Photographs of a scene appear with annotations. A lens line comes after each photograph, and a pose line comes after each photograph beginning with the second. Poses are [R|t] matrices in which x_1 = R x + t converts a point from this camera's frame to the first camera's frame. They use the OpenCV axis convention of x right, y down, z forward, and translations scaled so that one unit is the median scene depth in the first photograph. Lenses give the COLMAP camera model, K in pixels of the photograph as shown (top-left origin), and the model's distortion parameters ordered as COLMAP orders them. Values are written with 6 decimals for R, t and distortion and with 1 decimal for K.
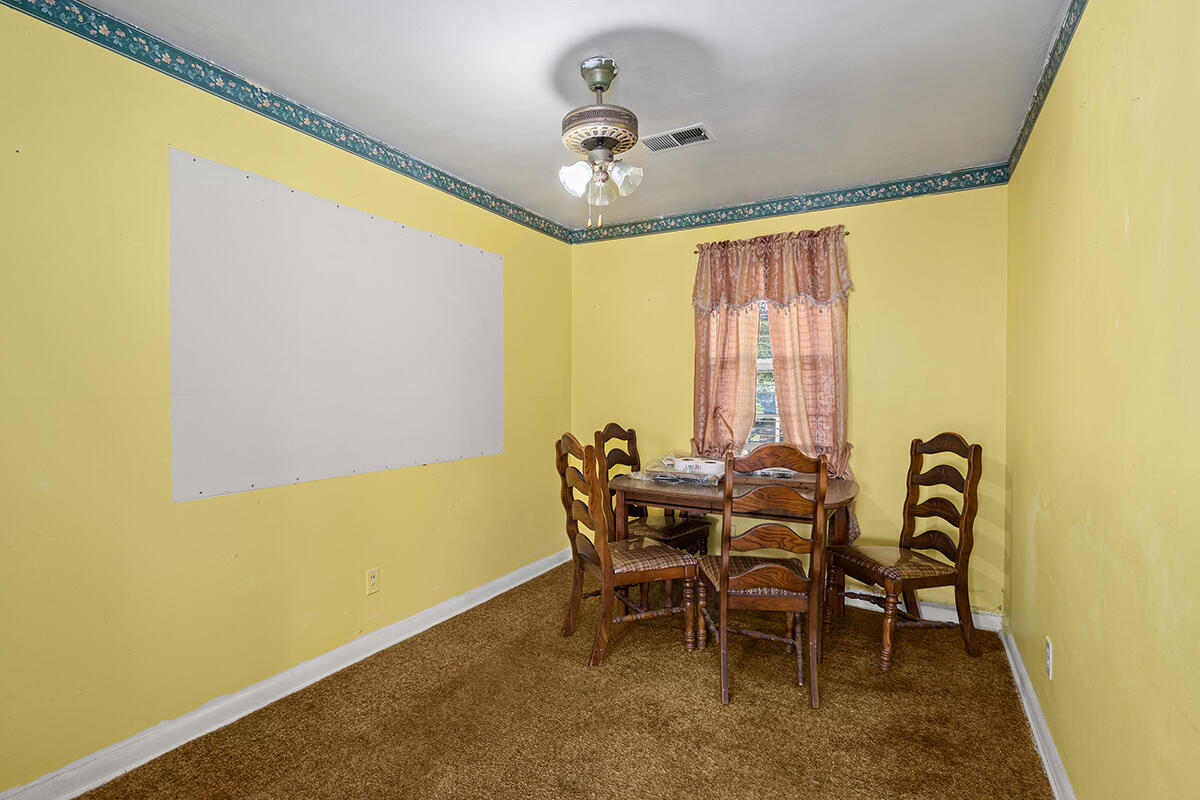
lens RADIAL K [[549.4, 0, 625.2], [0, 549.4, 401.9], [0, 0, 1]] dist [-0.004716, 0.001818]
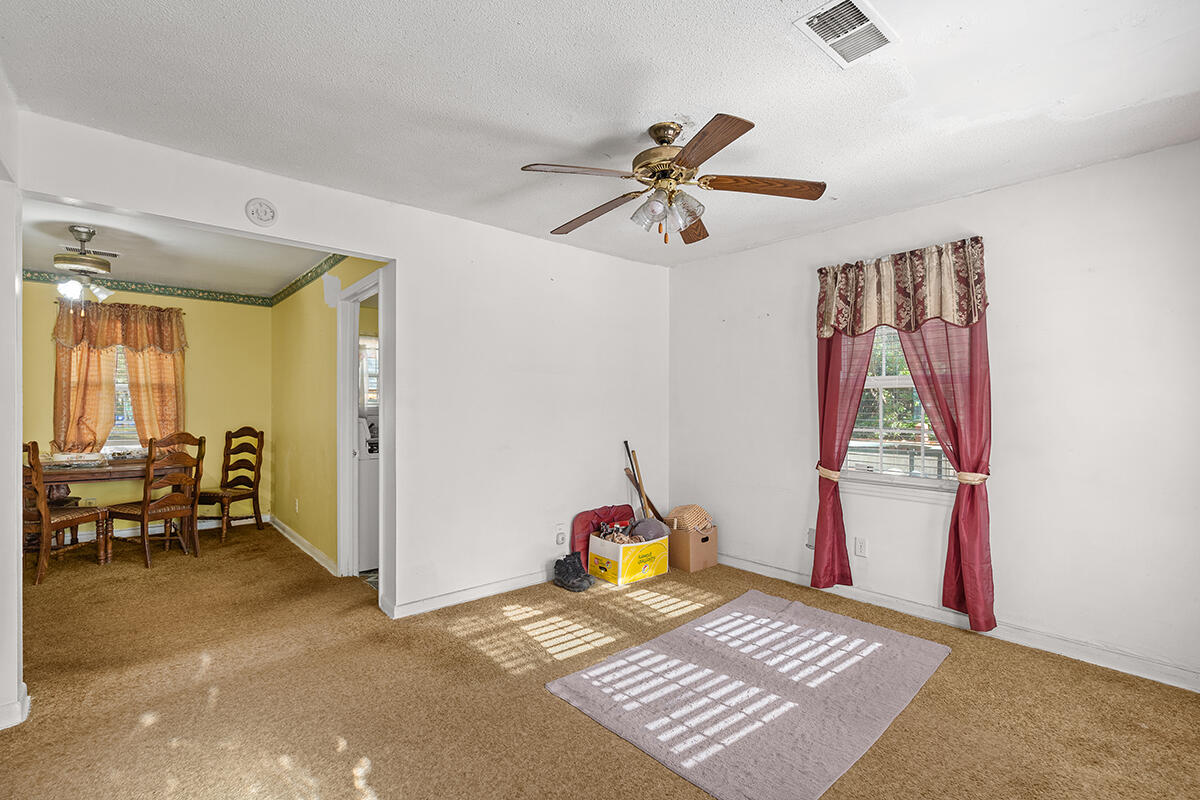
lens RADIAL K [[549.4, 0, 592.8], [0, 549.4, 404.5], [0, 0, 1]] dist [-0.004716, 0.001818]
pose [[0.351386, 0.002432, 0.936227, -0.748360], [0.009988, 0.999930, -0.006347, 0.000299], [-0.936177, 0.011581, 0.351337, -0.792925]]
